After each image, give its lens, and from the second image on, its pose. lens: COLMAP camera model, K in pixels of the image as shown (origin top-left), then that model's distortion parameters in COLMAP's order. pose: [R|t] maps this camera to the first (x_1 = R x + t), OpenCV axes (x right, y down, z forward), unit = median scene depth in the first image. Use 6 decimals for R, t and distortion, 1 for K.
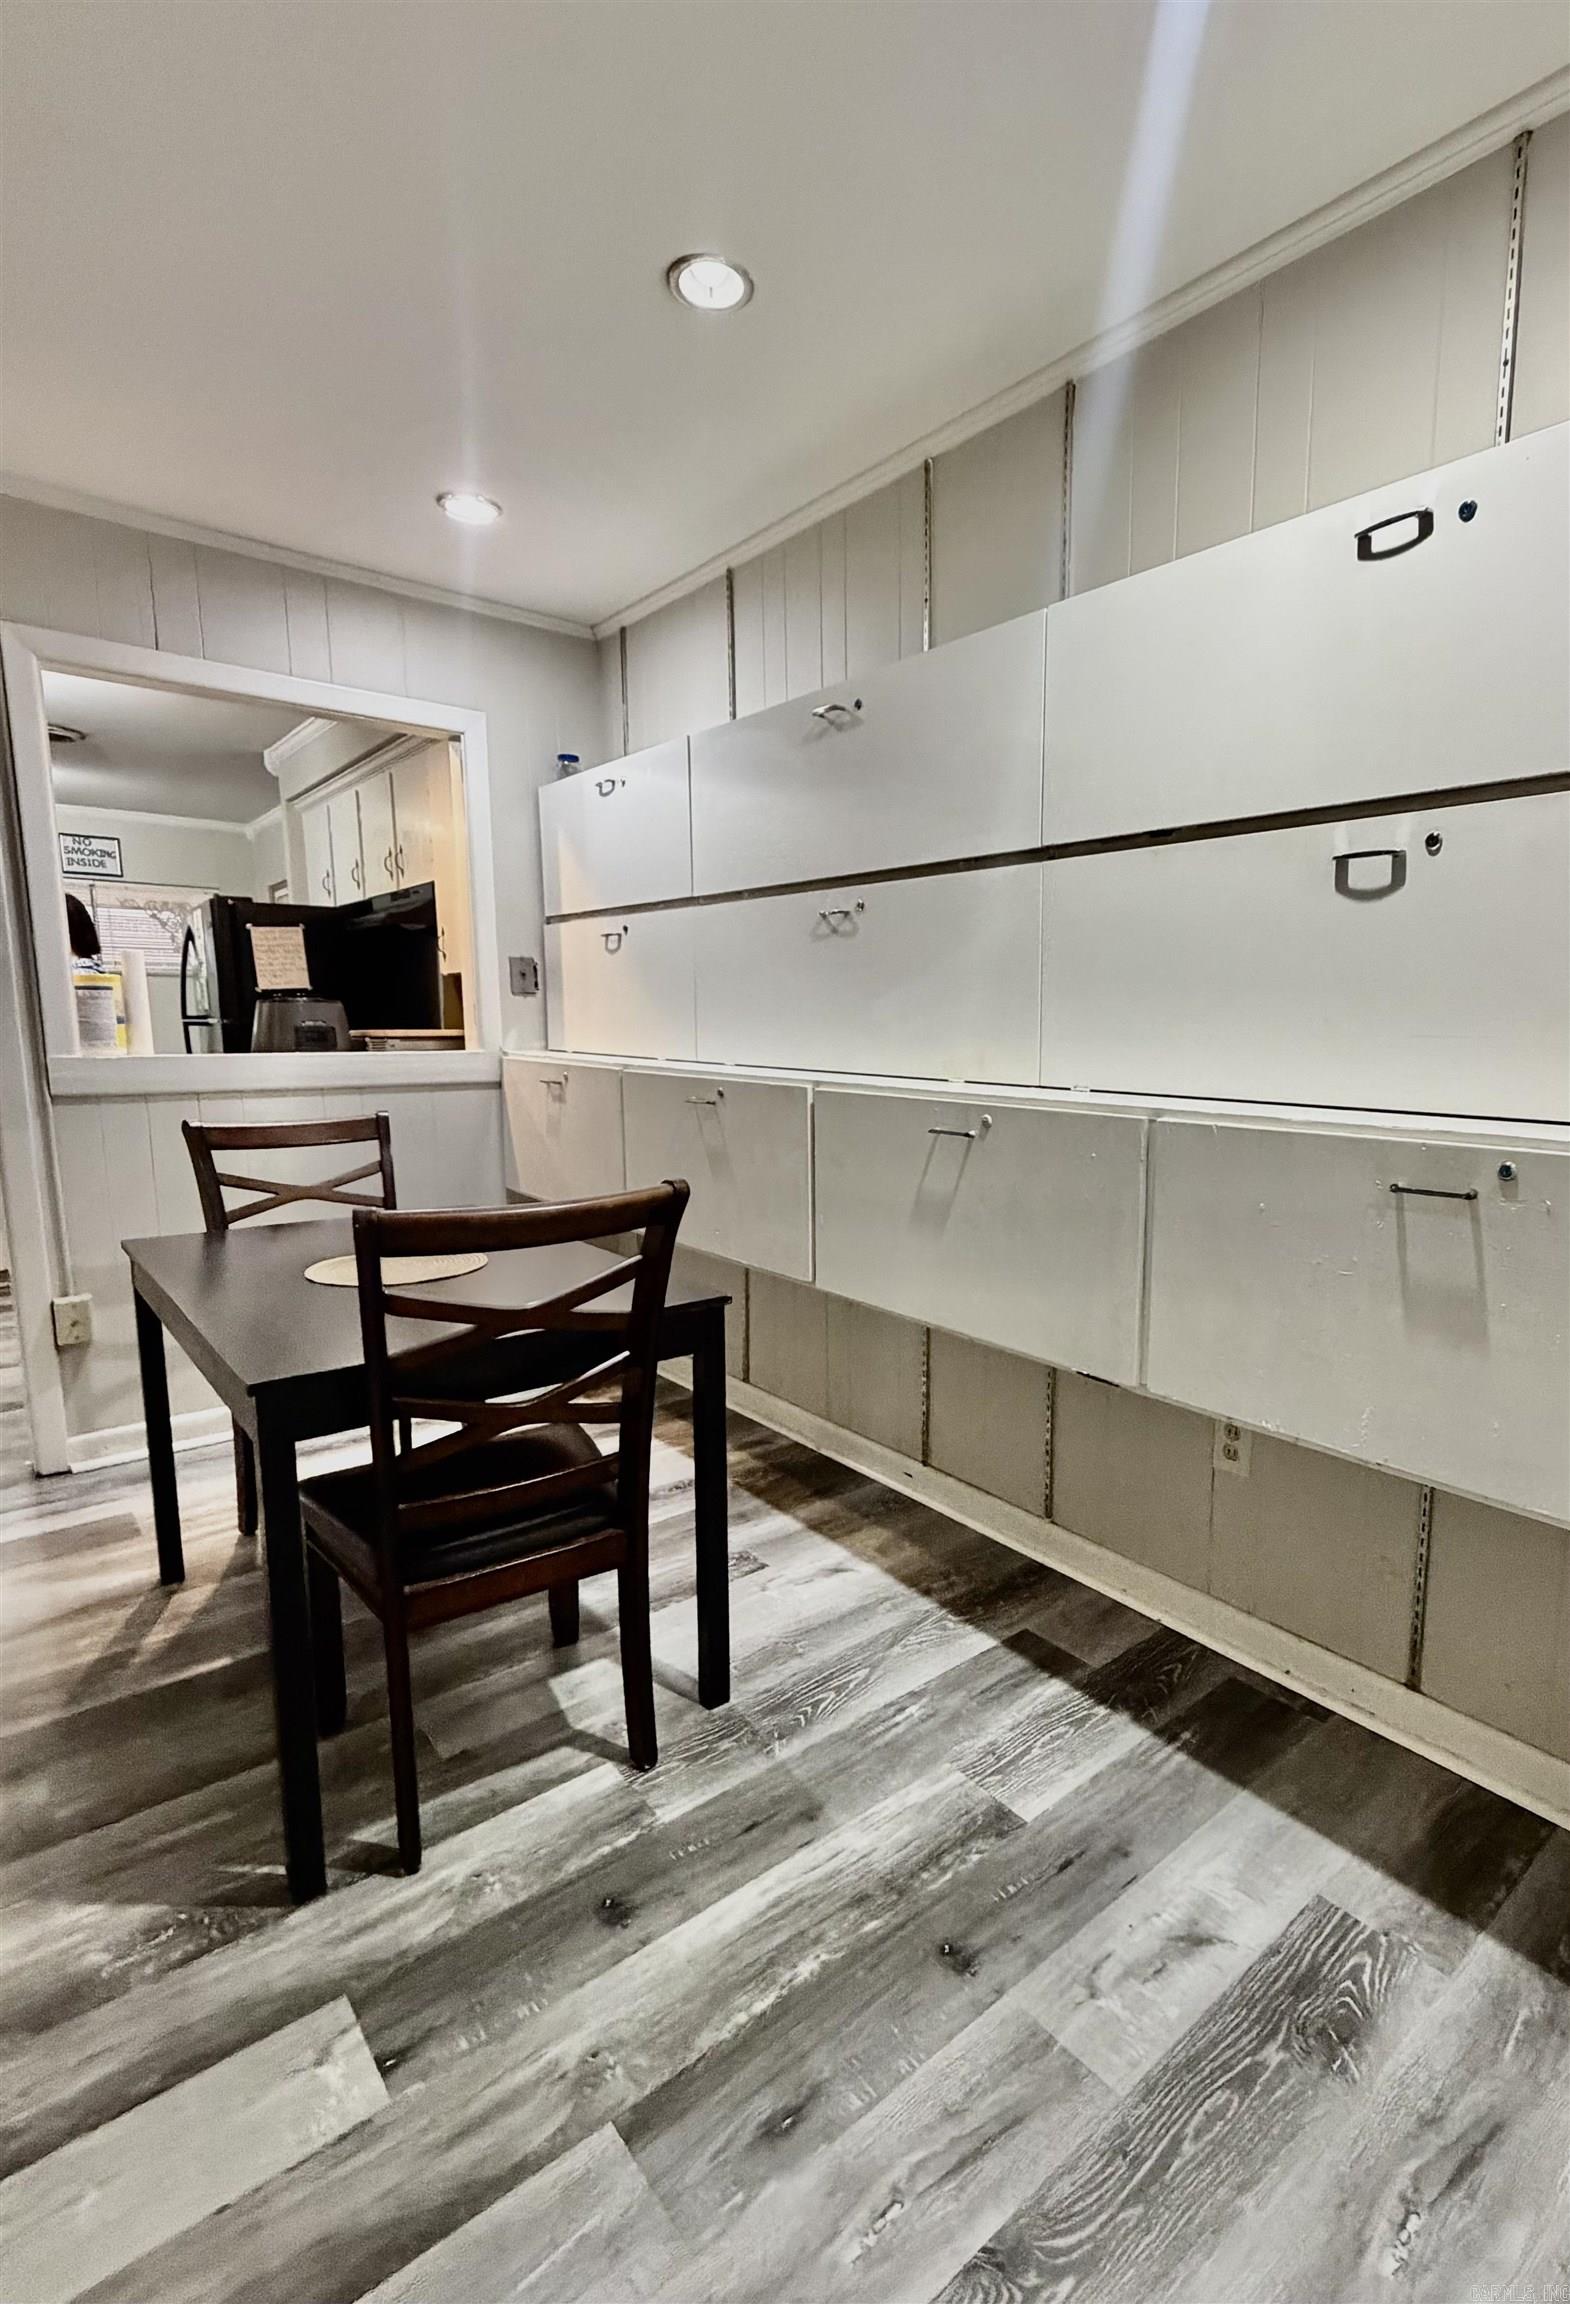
lens RADIAL K [[967.8, 0, 785.0], [0, 967.8, 1152.0], [0, 0, 1]] dist [0.001123, 0.000207]
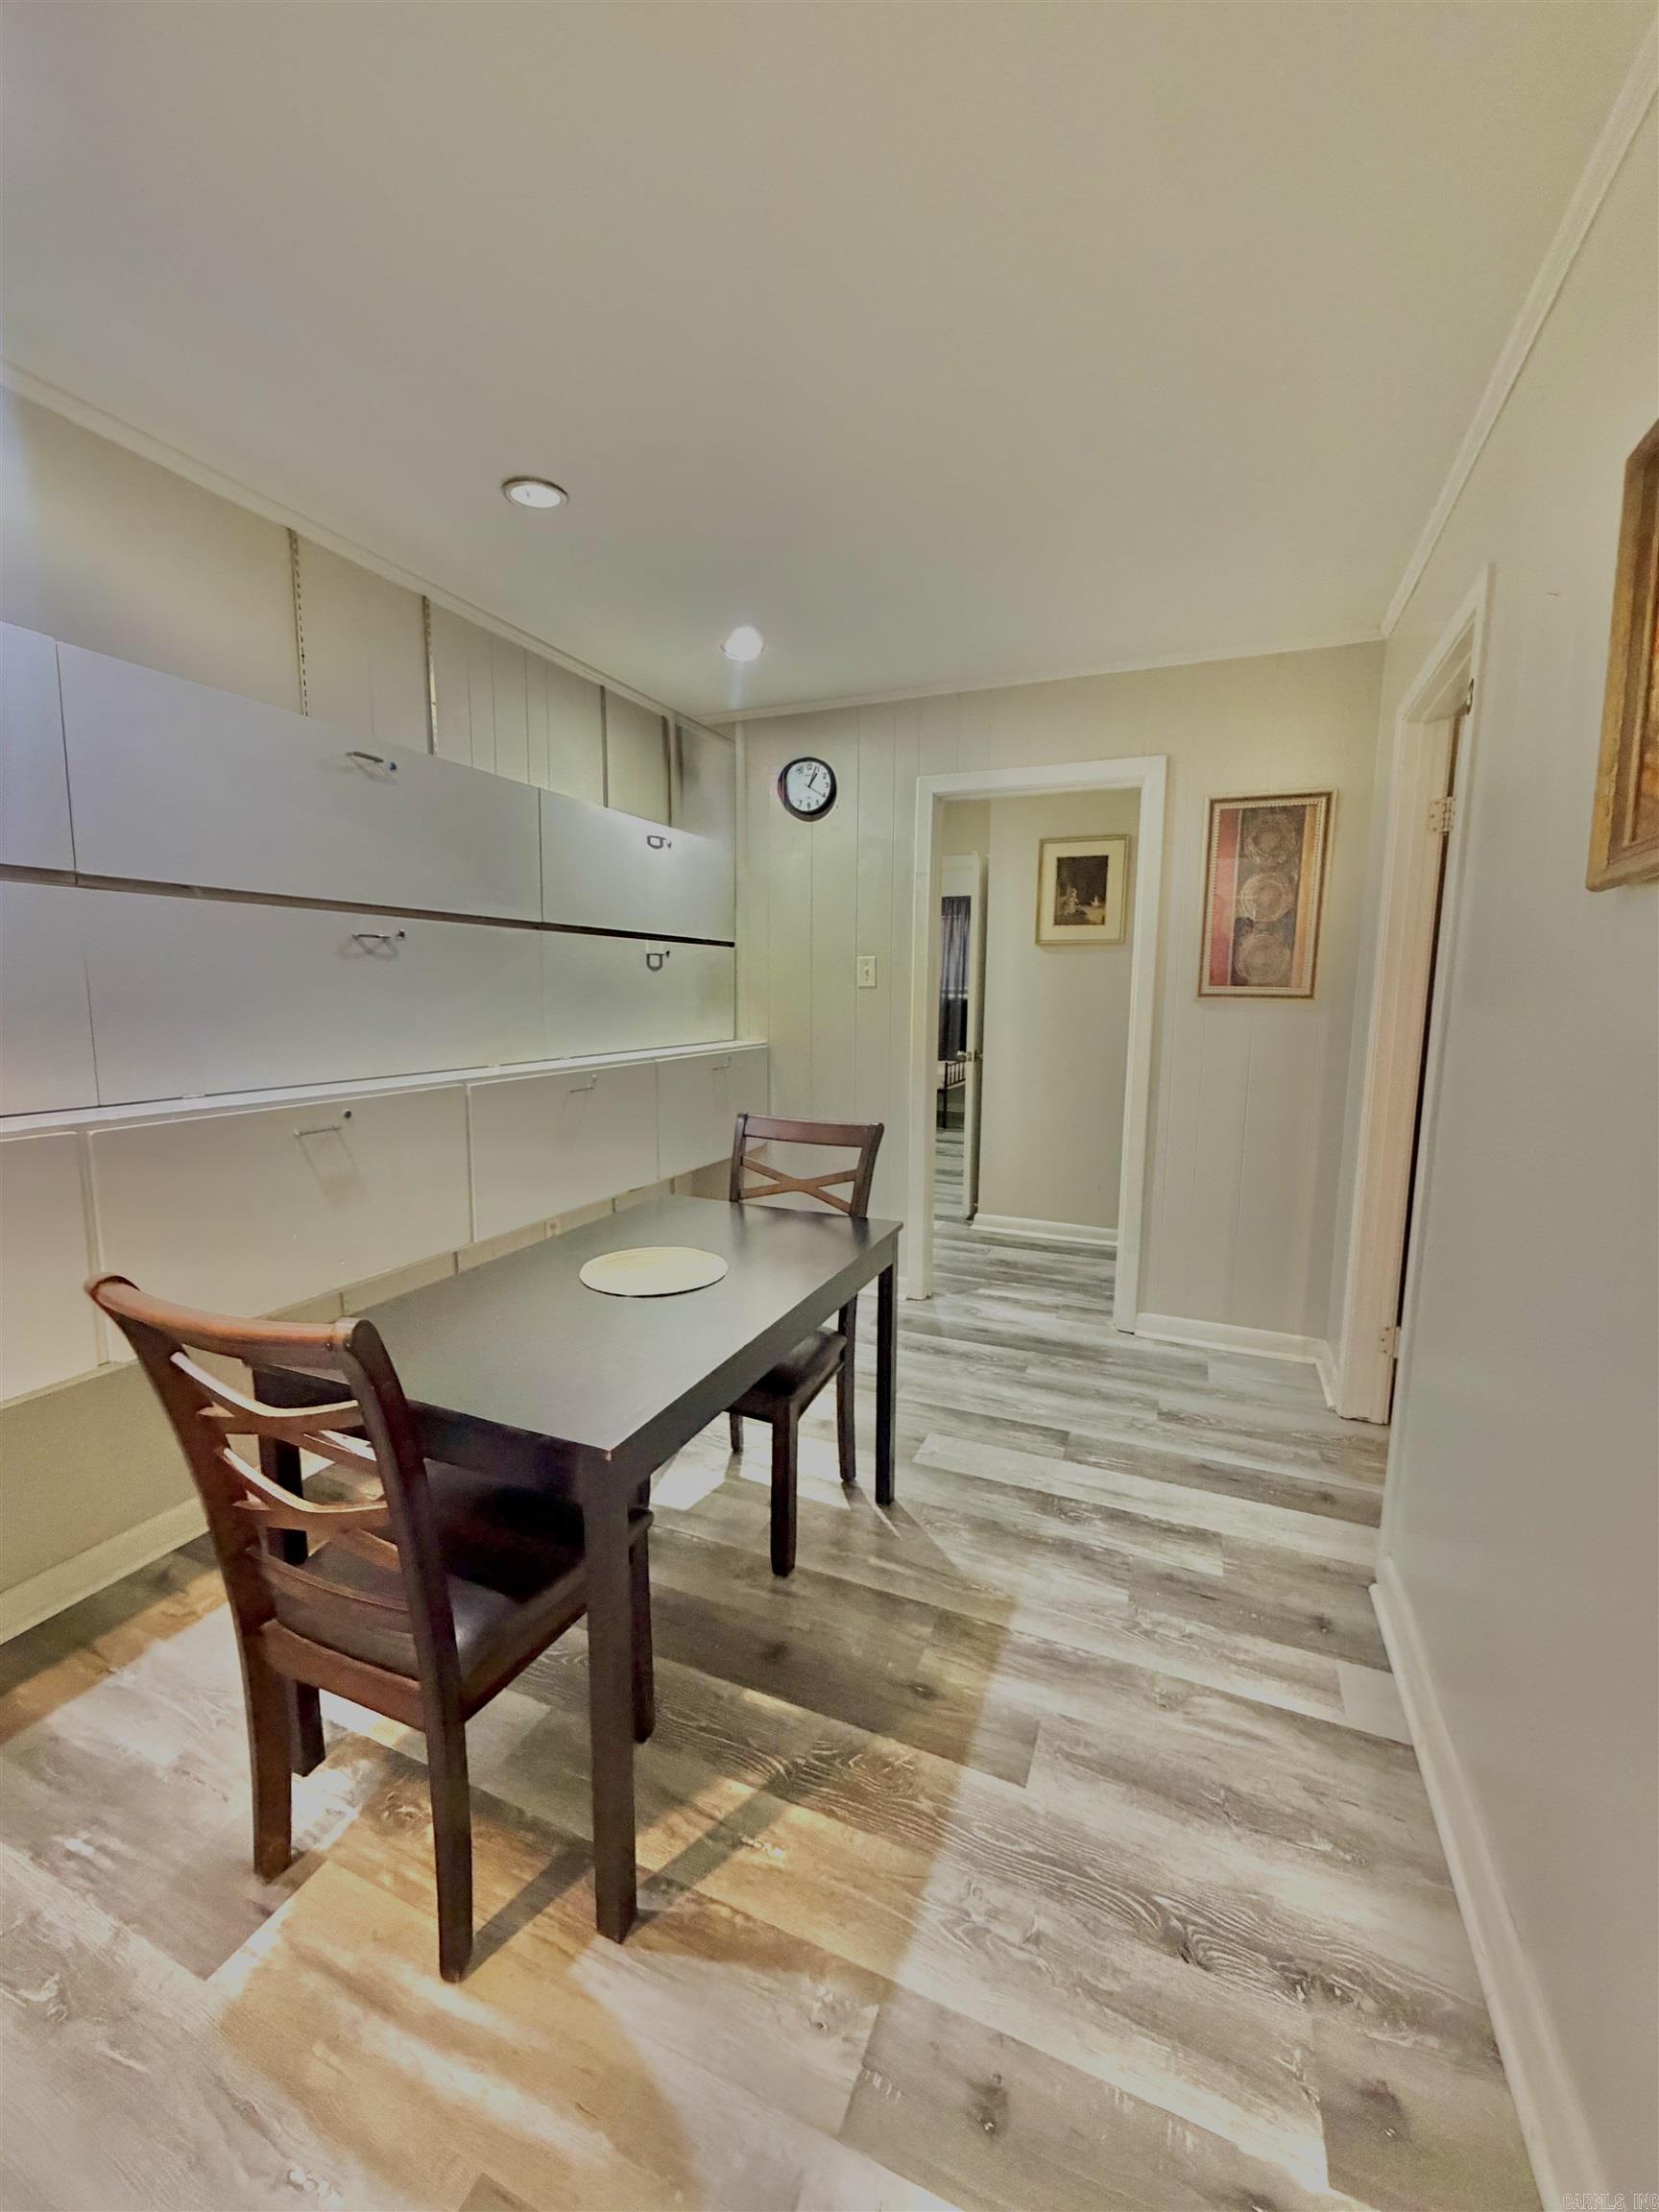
lens RADIAL K [[882.8, 0, 829.5], [0, 882.8, 1106.0], [0, 0, 1]] dist [-0.000420, 0.000015]
pose [[-0.419809, -0.135707, 0.897410, -1.244457], [0.115226, 0.972789, 0.201008, -0.223930], [-0.900269, 0.187790, -0.392748, 1.075090]]
